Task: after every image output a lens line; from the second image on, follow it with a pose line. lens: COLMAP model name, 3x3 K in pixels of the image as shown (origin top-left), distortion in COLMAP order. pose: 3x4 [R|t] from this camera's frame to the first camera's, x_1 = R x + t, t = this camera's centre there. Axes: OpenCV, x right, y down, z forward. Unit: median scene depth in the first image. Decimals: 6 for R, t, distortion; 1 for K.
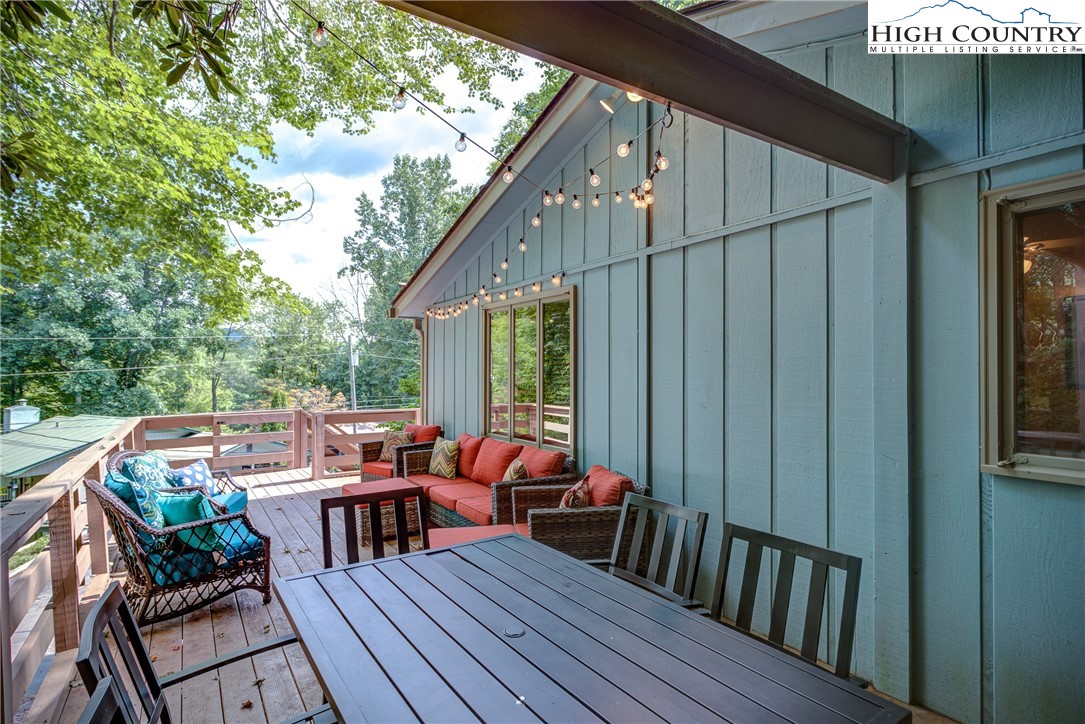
lens RADIAL K [[549.7, 0, 542.9], [0, 549.7, 358.4], [0, 0, 1]] dist [-0.002146, -0.000383]
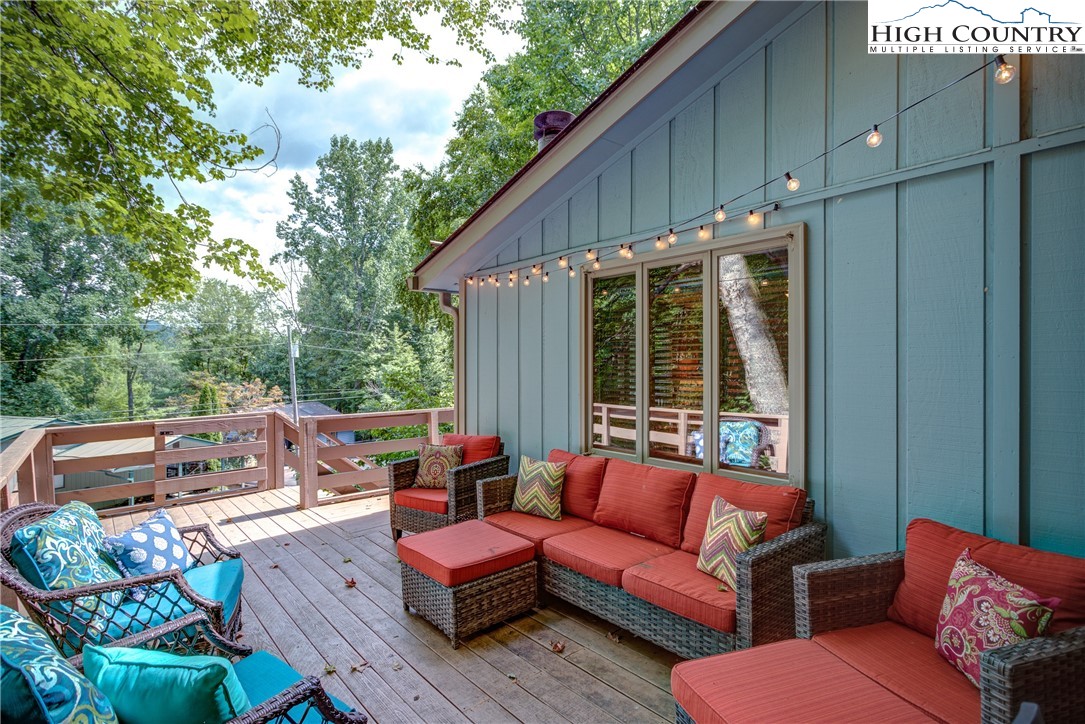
lens RADIAL K [[532.4, 0, 542.5], [0, 532.4, 362.0], [0, 0, 1]] dist [-0.007535, 0.000012]
pose [[0.991997, -0.002438, 0.126237, -0.027315], [-0.000318, 0.999762, 0.021808, 0.001143], [-0.126261, -0.021673, 0.991760, 0.036842]]
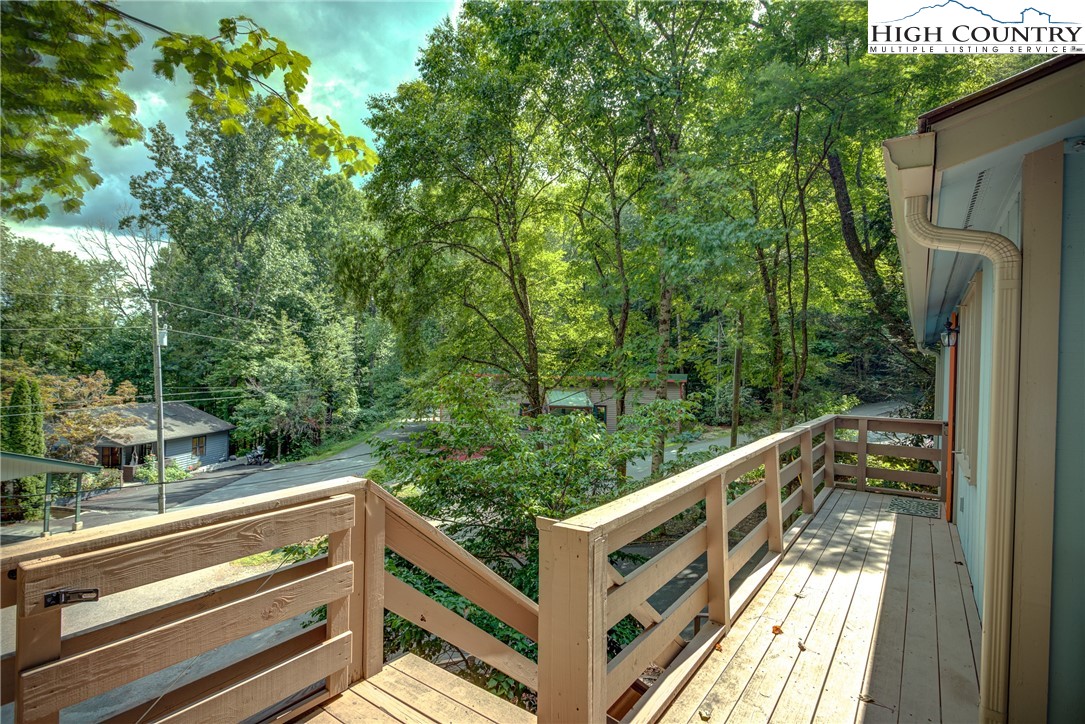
lens RADIAL K [[527.2, 0, 542.5], [0, 527.2, 362.0], [0, 0, 1]] dist [0.001900, -0.000007]
pose [[0.937840, 0.032705, 0.345524, -0.077551], [-0.040147, 0.999090, 0.014403, 0.003420], [-0.344738, -0.027380, 0.938299, 0.121628]]
